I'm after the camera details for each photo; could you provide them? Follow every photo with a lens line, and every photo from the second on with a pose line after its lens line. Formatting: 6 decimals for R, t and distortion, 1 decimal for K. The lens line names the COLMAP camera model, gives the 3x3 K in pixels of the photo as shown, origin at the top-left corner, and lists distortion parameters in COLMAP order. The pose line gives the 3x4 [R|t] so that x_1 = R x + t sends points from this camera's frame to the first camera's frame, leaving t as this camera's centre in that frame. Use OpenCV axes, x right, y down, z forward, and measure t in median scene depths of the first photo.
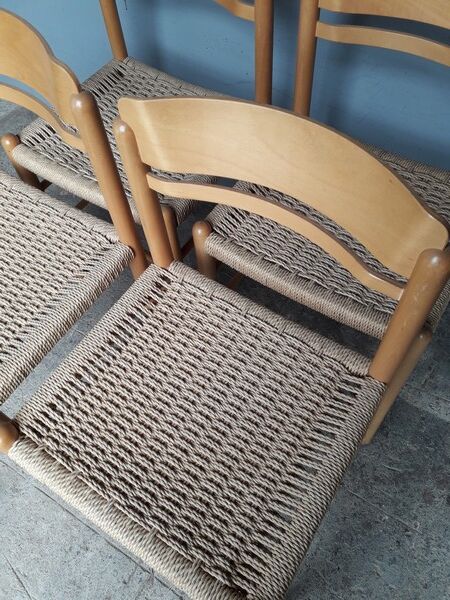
lens RADIAL K [[479.8, 0, 236.6], [0, 479.8, 303.8], [0, 0, 1]] dist [0.127770, -0.215238]
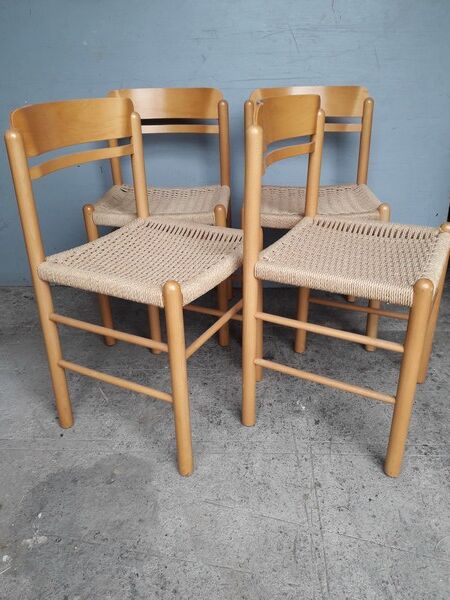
lens RADIAL K [[483.6, 0, 233.3], [0, 483.6, 293.9], [0, 0, 1]] dist [0.047582, -0.095756]
pose [[0.867103, -0.195751, 0.458054, -0.943862], [0.412684, 0.797280, -0.440496, 0.802940], [-0.278970, 0.570987, 0.772107, -0.108885]]
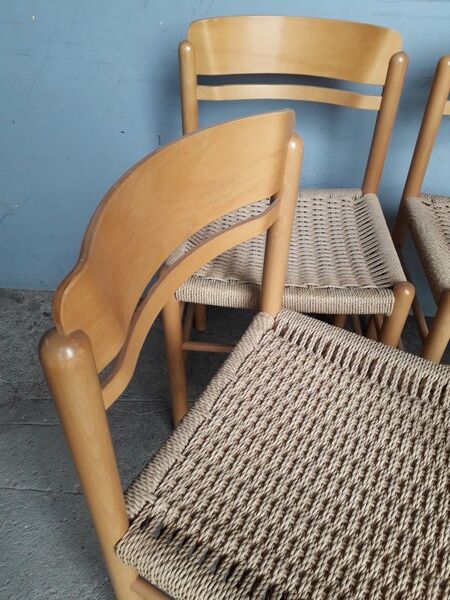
lens RADIAL K [[483.6, 0, 233.3], [0, 483.6, 293.9], [0, 0, 1]] dist [0.047582, -0.095756]
pose [[0.877013, -0.266354, 0.399879, -0.821443], [0.373323, 0.901683, -0.218171, -0.108439], [-0.302454, 0.340623, 0.890224, 0.304111]]
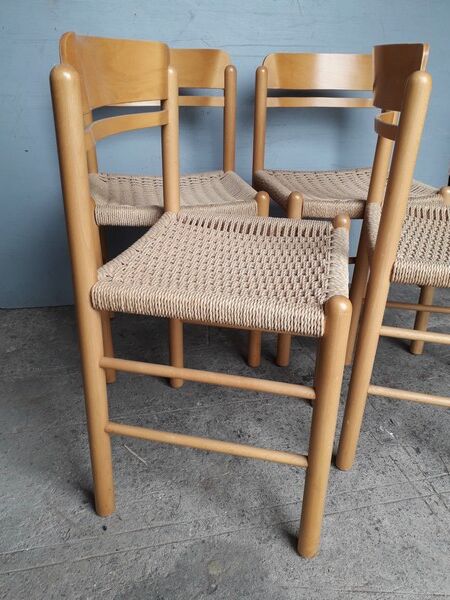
lens RADIAL K [[483.6, 0, 233.3], [0, 483.6, 293.9], [0, 0, 1]] dist [0.047582, -0.095756]
pose [[0.706388, -0.258734, 0.658842, -1.159531], [0.569972, 0.759831, -0.312711, 0.378055], [-0.419700, 0.596417, 0.684207, 0.315566]]
